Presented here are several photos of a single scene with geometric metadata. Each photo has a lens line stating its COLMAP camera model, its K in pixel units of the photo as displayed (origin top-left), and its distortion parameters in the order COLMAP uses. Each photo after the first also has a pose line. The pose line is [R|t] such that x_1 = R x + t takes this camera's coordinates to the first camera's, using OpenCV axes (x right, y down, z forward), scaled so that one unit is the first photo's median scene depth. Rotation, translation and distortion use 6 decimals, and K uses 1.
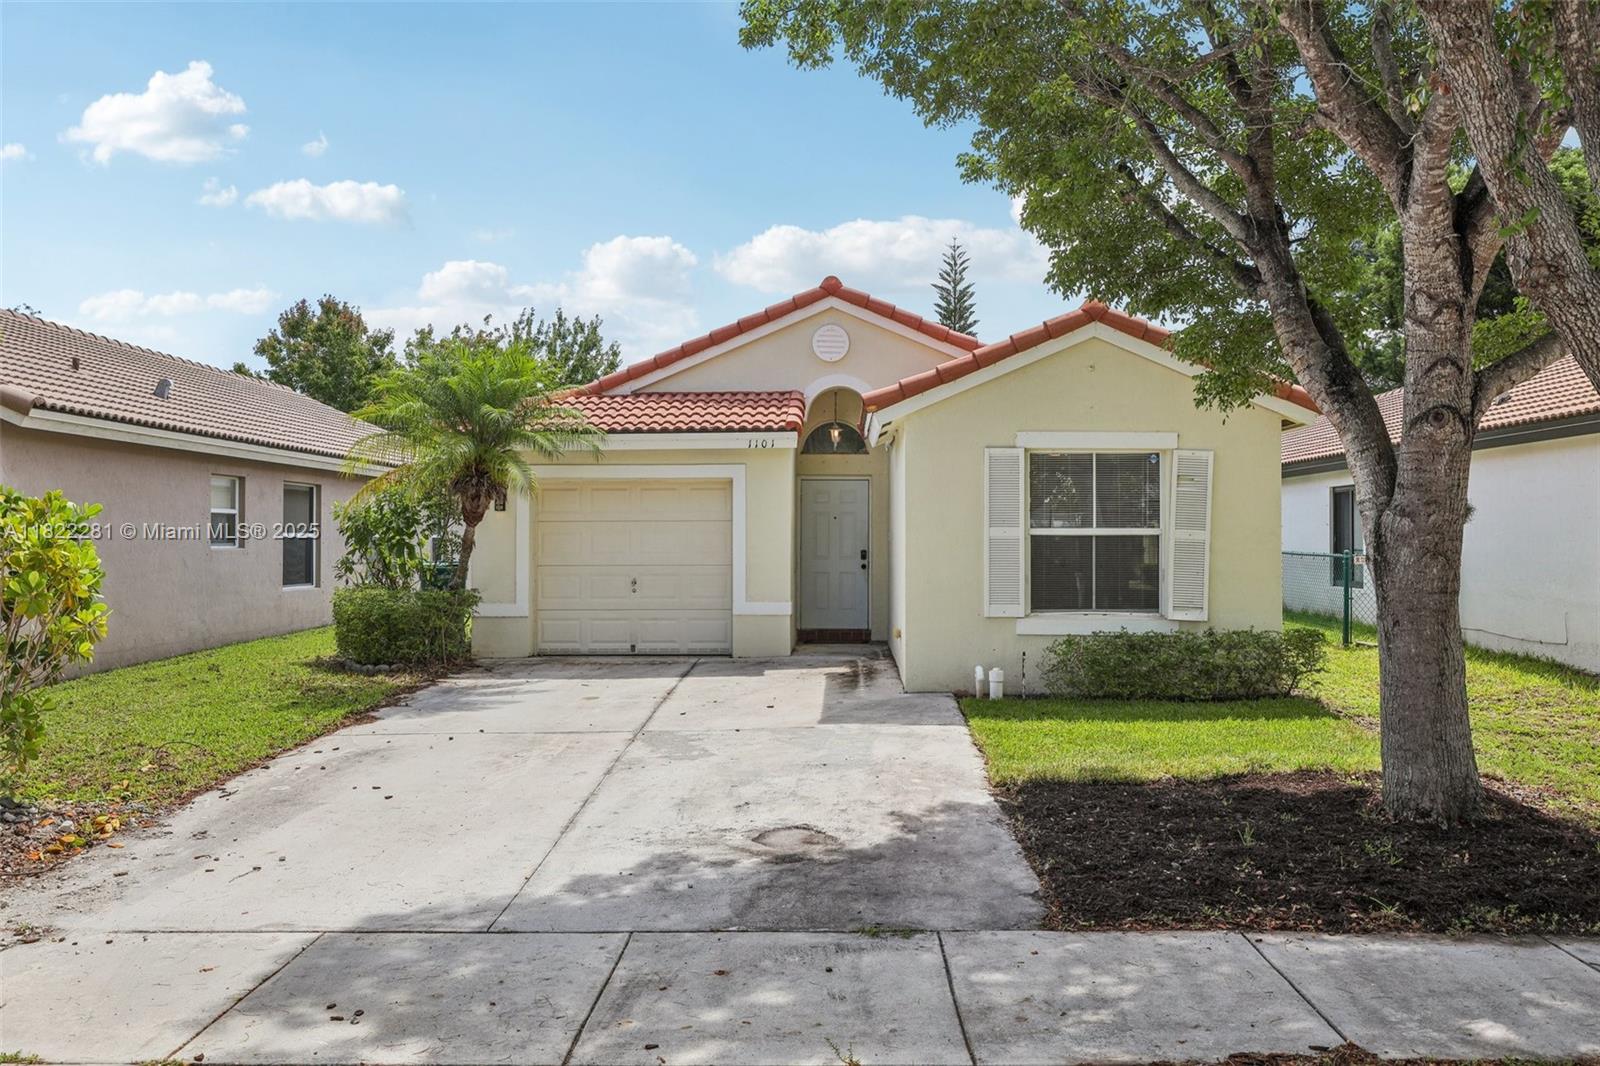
lens RADIAL K [[1227.7, 0, 820.4], [0, 1227.7, 527.3], [0, 0, 1]] dist [0.009041, -0.004583]
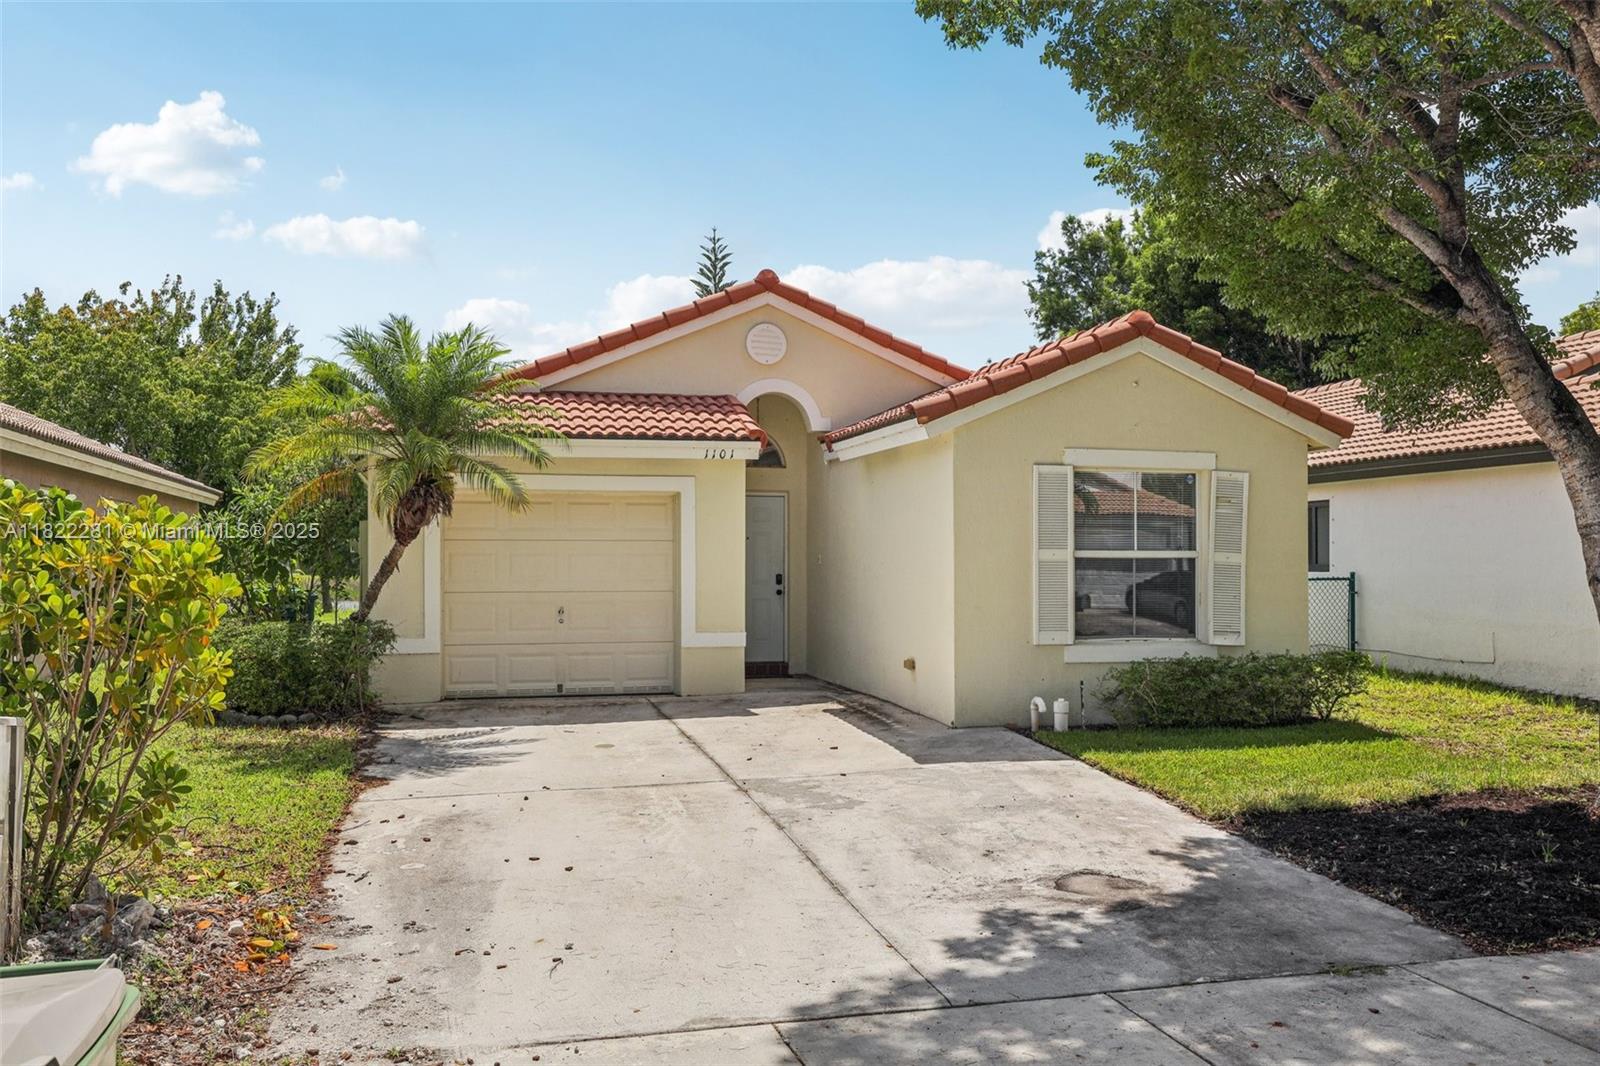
lens RADIAL K [[1362.2, 0, 806.4], [0, 1362.2, 541.2], [0, 0, 1]] dist [0.005715, 0.000958]
pose [[0.962311, 0.006052, 0.271885, -0.317475], [-0.004251, 0.999965, -0.007213, 0.002147], [-0.271919, 0.005786, 0.962303, 0.044759]]
